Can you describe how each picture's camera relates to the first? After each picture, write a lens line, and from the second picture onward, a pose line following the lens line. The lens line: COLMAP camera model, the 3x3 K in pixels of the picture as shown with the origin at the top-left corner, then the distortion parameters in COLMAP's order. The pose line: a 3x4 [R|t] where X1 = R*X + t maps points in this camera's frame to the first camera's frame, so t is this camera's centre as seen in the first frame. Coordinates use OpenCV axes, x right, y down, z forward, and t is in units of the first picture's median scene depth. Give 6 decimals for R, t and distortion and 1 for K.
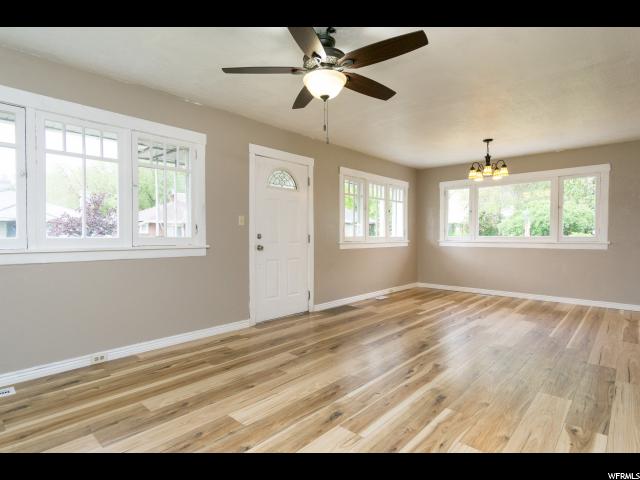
lens RADIAL K [[343.0, 0, 316.0], [0, 343.0, 241.9], [0, 0, 1]] dist [0.004636, 0.000204]
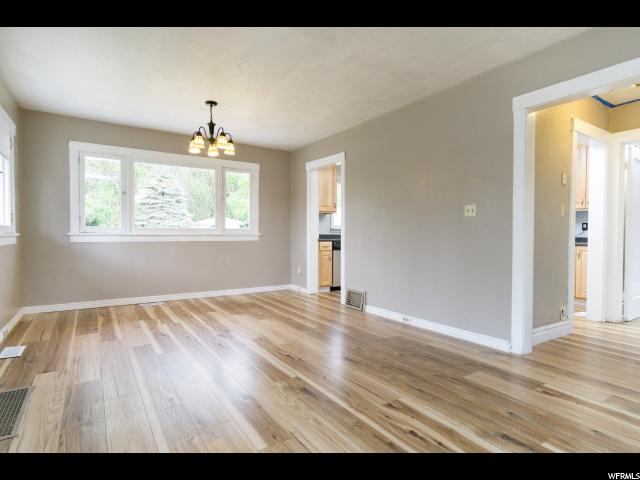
lens RADIAL K [[343.0, 0, 316.0], [0, 343.0, 241.9], [0, 0, 1]] dist [0.004636, 0.000204]
pose [[0.241235, -0.023270, 0.970188, -0.199608], [0.014209, 0.999690, 0.020445, 0.007326], [-0.970363, 0.008854, 0.241490, 0.560299]]
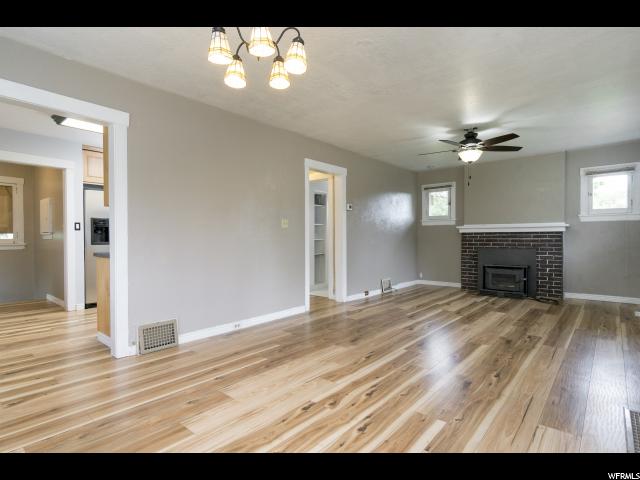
lens RADIAL K [[343.0, 0, 316.0], [0, 343.0, 241.9], [0, 0, 1]] dist [0.004636, 0.000204]
pose [[-0.999076, -0.000424, -0.042970, 0.454330], [-0.001813, 0.999477, 0.032278, -0.015143], [0.042934, 0.032326, -0.998555, 1.336740]]
